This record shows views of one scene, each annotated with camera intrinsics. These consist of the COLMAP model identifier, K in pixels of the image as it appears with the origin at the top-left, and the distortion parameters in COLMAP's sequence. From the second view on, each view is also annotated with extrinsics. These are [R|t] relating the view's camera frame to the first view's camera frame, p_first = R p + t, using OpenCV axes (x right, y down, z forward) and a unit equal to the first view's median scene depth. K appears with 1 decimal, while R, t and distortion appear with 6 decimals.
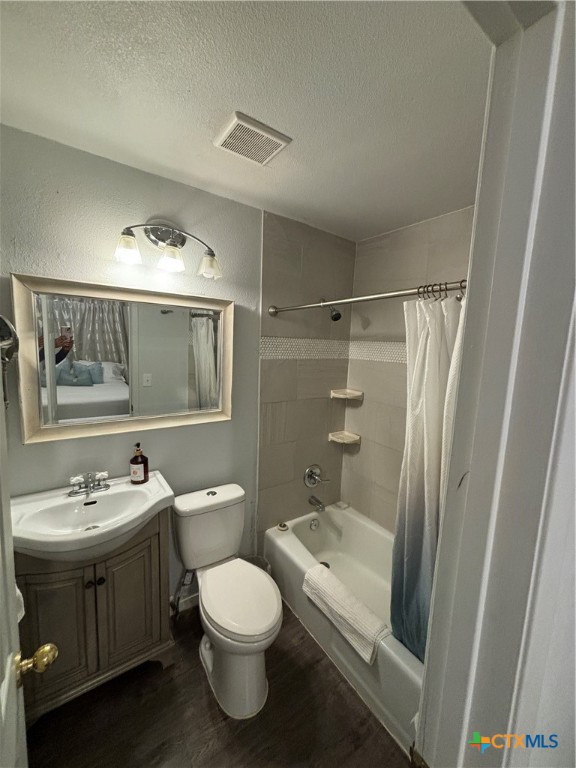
lens RADIAL K [[308.7, 0, 289.4], [0, 308.7, 382.5], [0, 0, 1]] dist [0.000678, 0.000117]
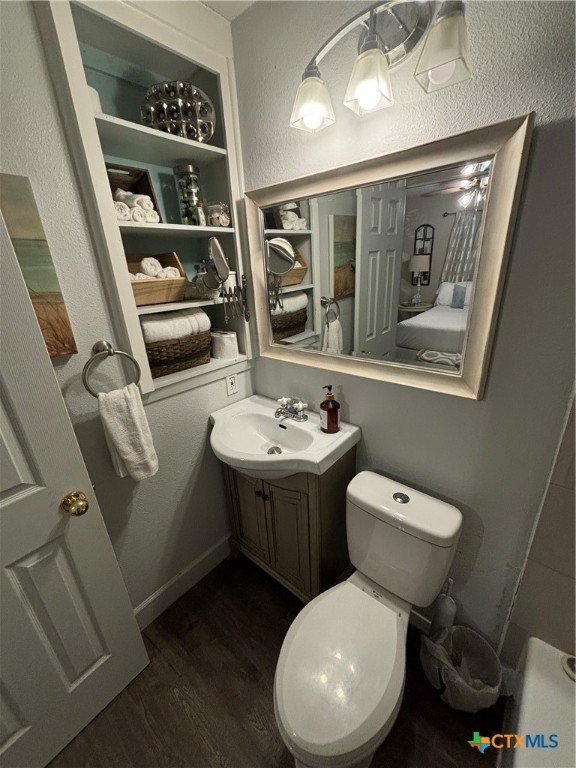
lens RADIAL K [[308.7, 0, 289.4], [0, 308.7, 382.5], [0, 0, 1]] dist [0.000678, 0.000117]
pose [[0.244951, 0.292270, -0.924433, 0.244493], [-0.067268, 0.956306, 0.284523, -0.037458], [0.967199, -0.007509, 0.253908, 0.723700]]
